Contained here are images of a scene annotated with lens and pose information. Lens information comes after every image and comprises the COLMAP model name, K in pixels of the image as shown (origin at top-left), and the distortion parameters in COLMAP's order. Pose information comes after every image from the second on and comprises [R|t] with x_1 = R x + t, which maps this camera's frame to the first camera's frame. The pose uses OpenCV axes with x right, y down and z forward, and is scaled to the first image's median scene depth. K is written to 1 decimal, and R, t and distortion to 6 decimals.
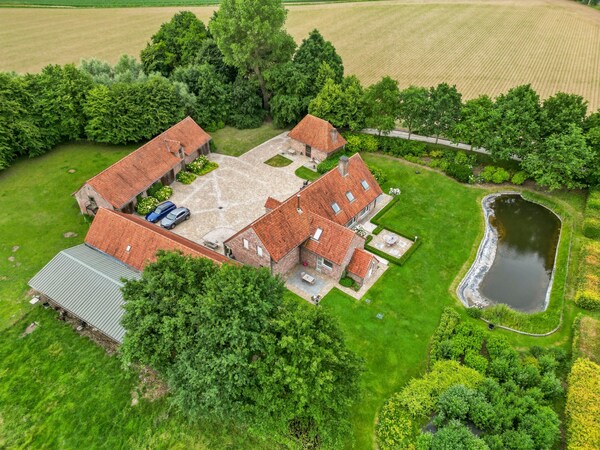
lens RADIAL K [[330.1, 0, 299.9], [0, 330.1, 224.8], [0, 0, 1]] dist [0.043593, -0.000237]
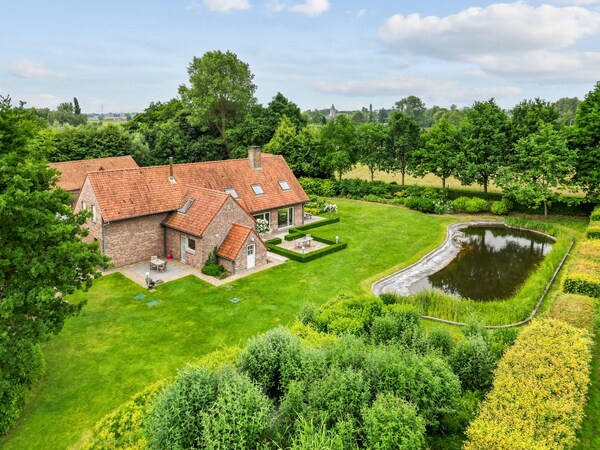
lens RADIAL K [[371.5, 0, 299.5], [0, 371.5, 224.5], [0, 0, 1]] dist [0.047922, 0.001201]
pose [[0.994064, 0.043092, -0.099897, 0.268506], [-0.081846, 0.901143, -0.425726, 0.275009], [0.071676, 0.431376, 0.899321, 0.207060]]
